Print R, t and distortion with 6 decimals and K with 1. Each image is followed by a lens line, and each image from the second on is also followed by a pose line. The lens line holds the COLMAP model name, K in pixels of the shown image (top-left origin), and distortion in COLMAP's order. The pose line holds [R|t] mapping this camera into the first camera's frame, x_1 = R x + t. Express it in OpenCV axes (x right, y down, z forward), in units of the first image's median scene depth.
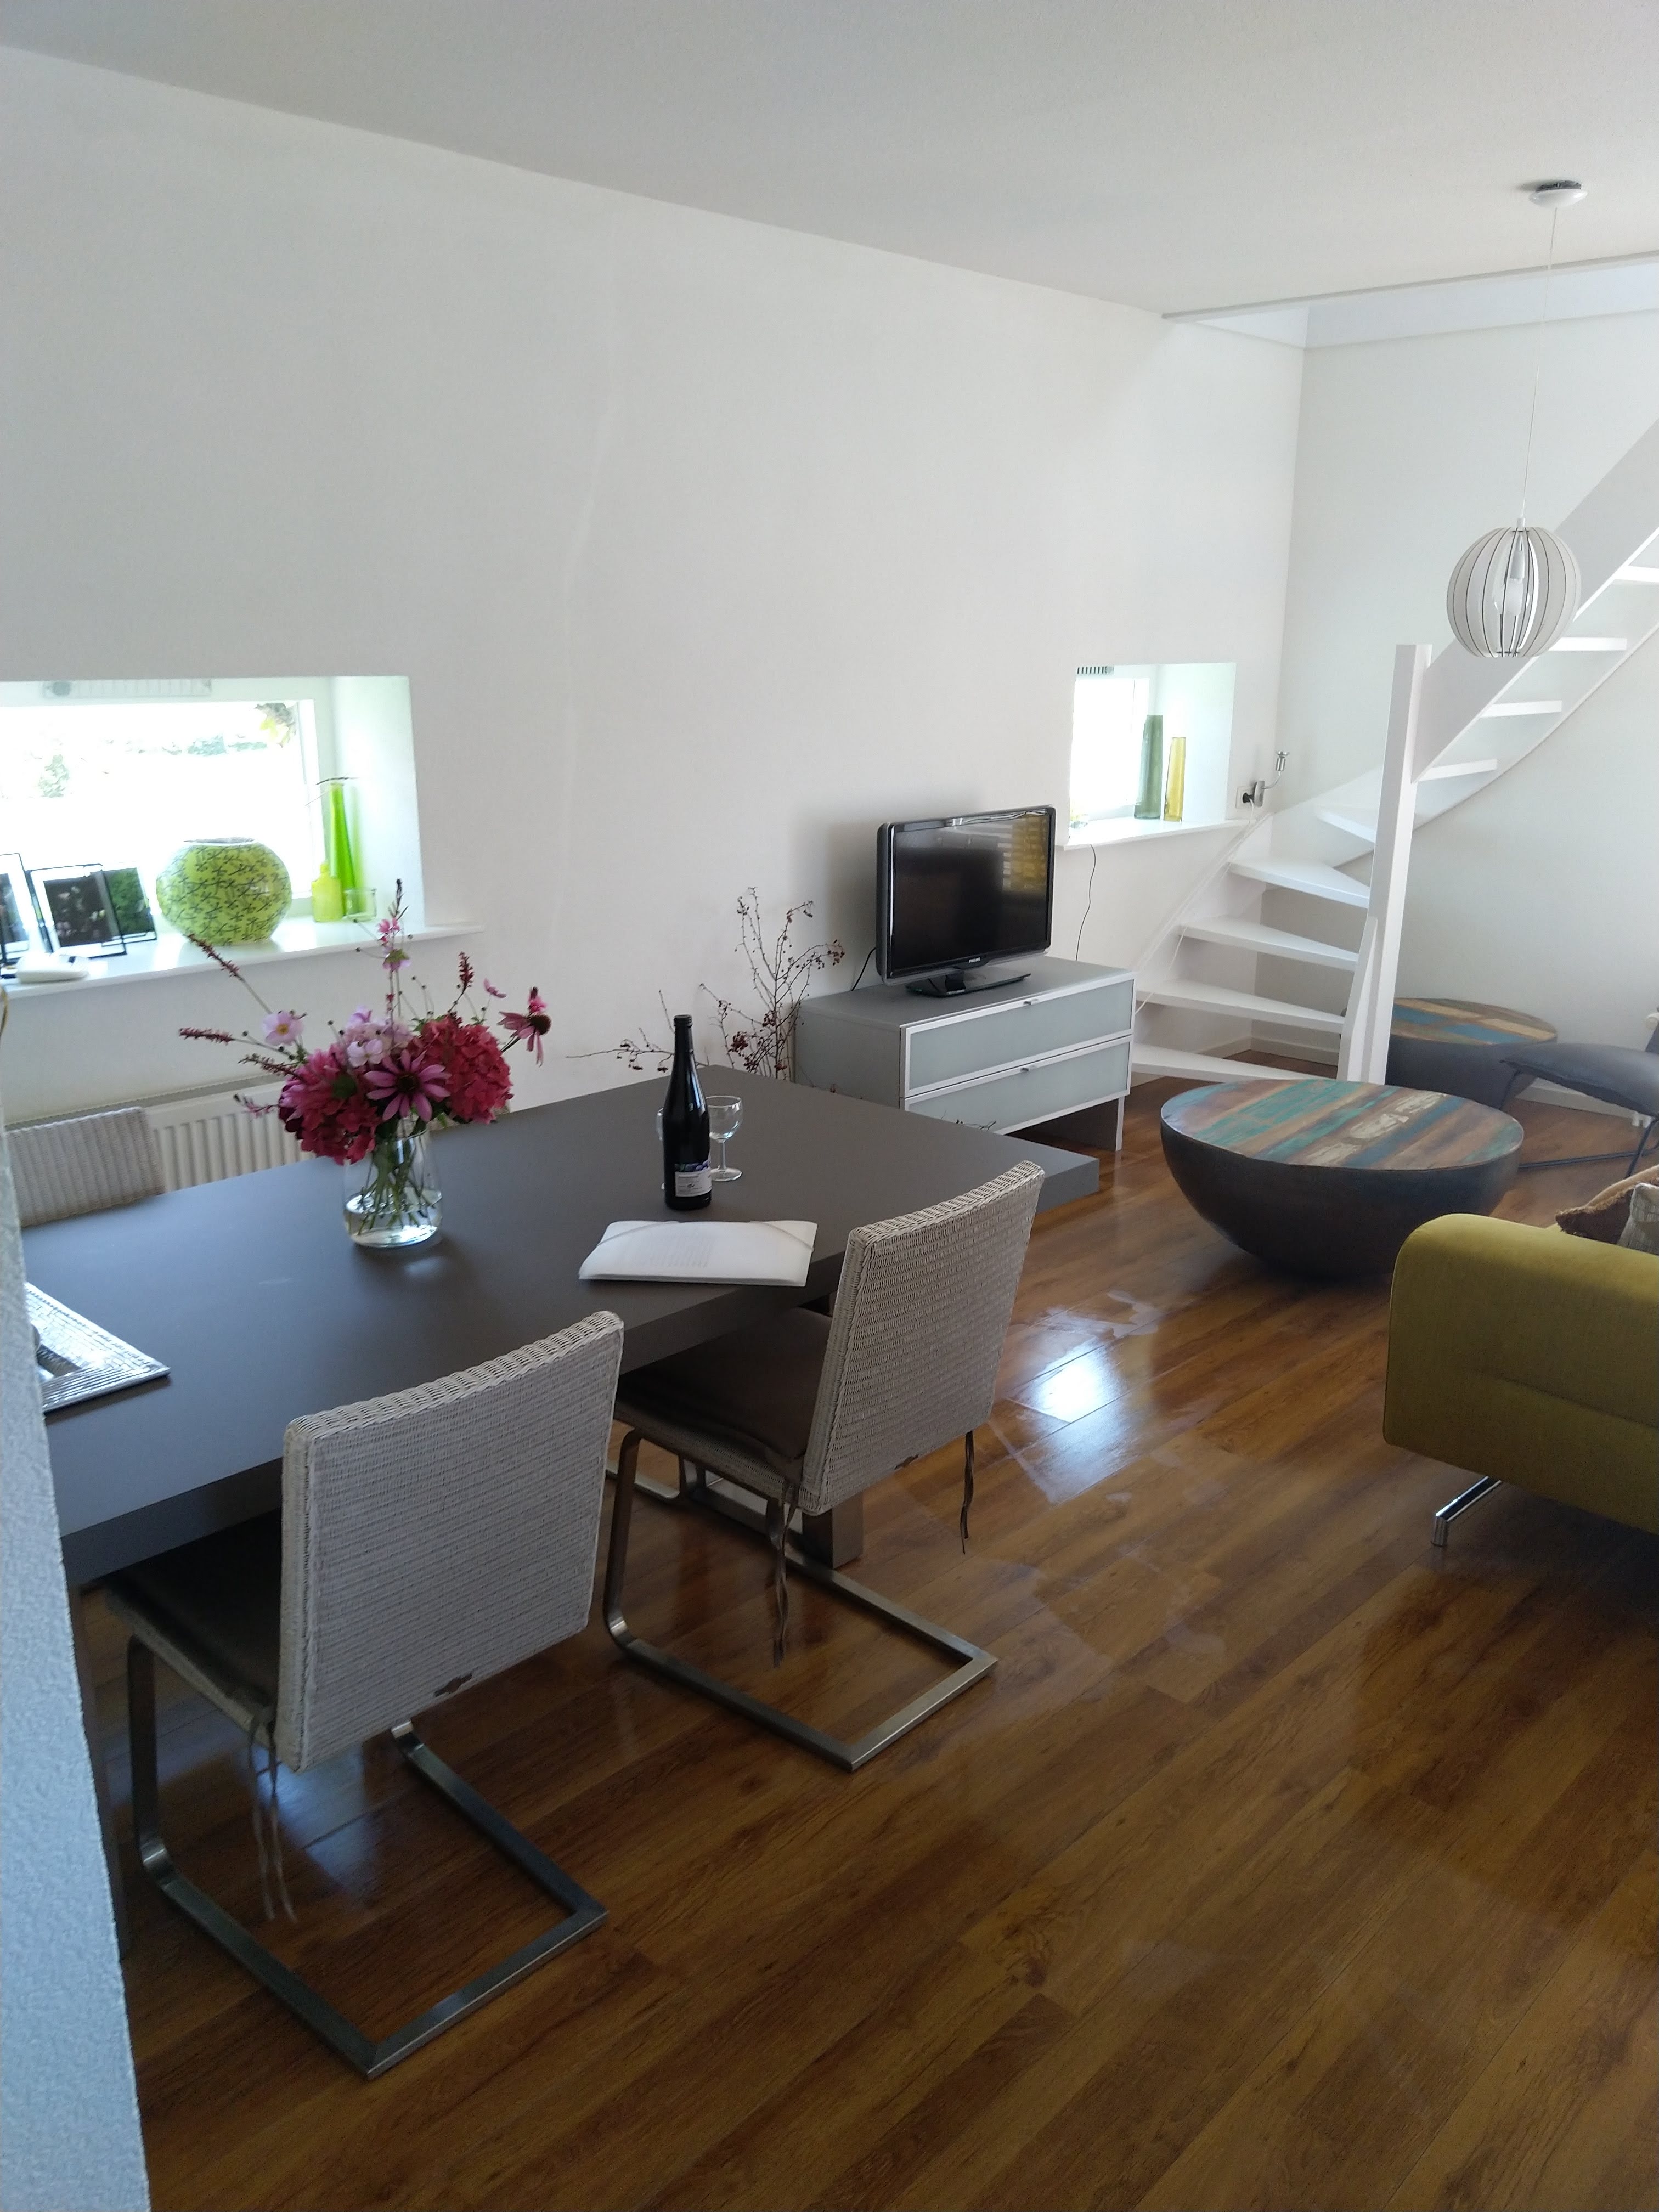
lens RADIAL K [[1709.3, 0, 815.9], [0, 1709.3, 1098.2], [0, 0, 1]] dist [0.076000, -0.112074]
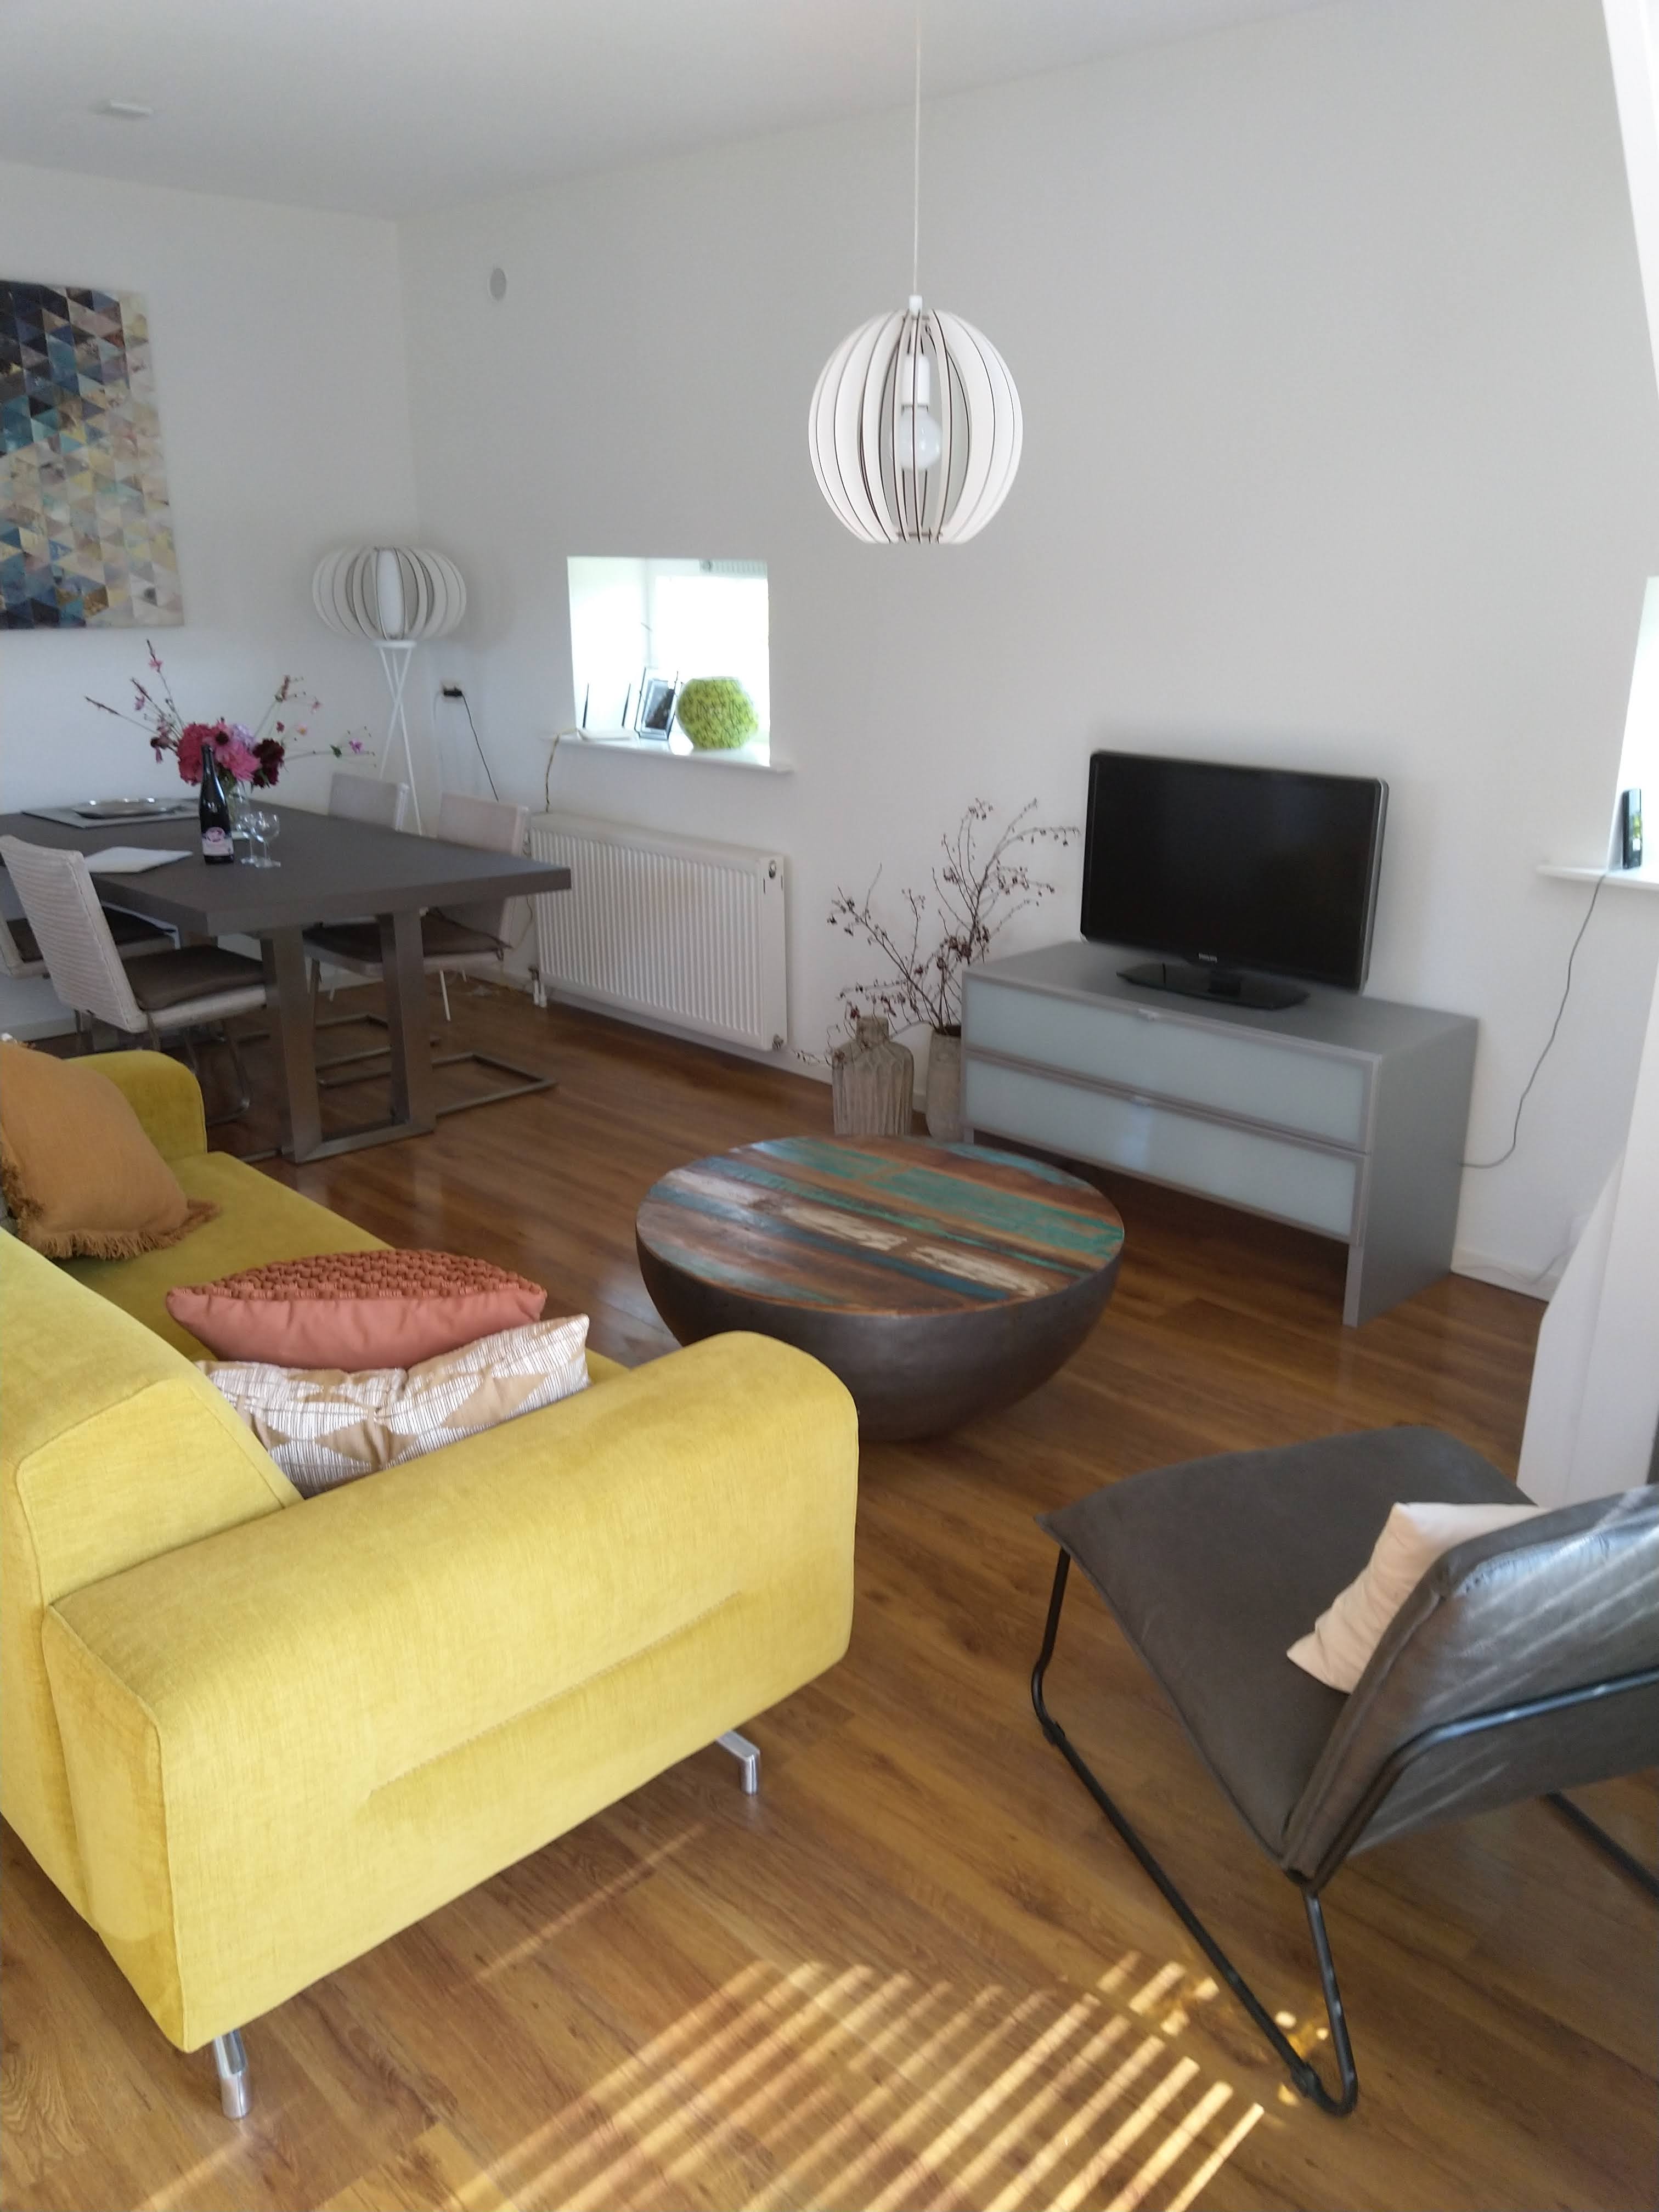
lens RADIAL K [[1714.2, 0, 824.1], [0, 1714.2, 1086.5], [0, 0, 1]] dist [0.104886, -0.204061]
pose [[-0.026205, 0.319006, -0.947390, 1.081852], [-0.241656, 0.917586, 0.315655, -0.290092], [0.970008, 0.237215, 0.053044, 1.012996]]
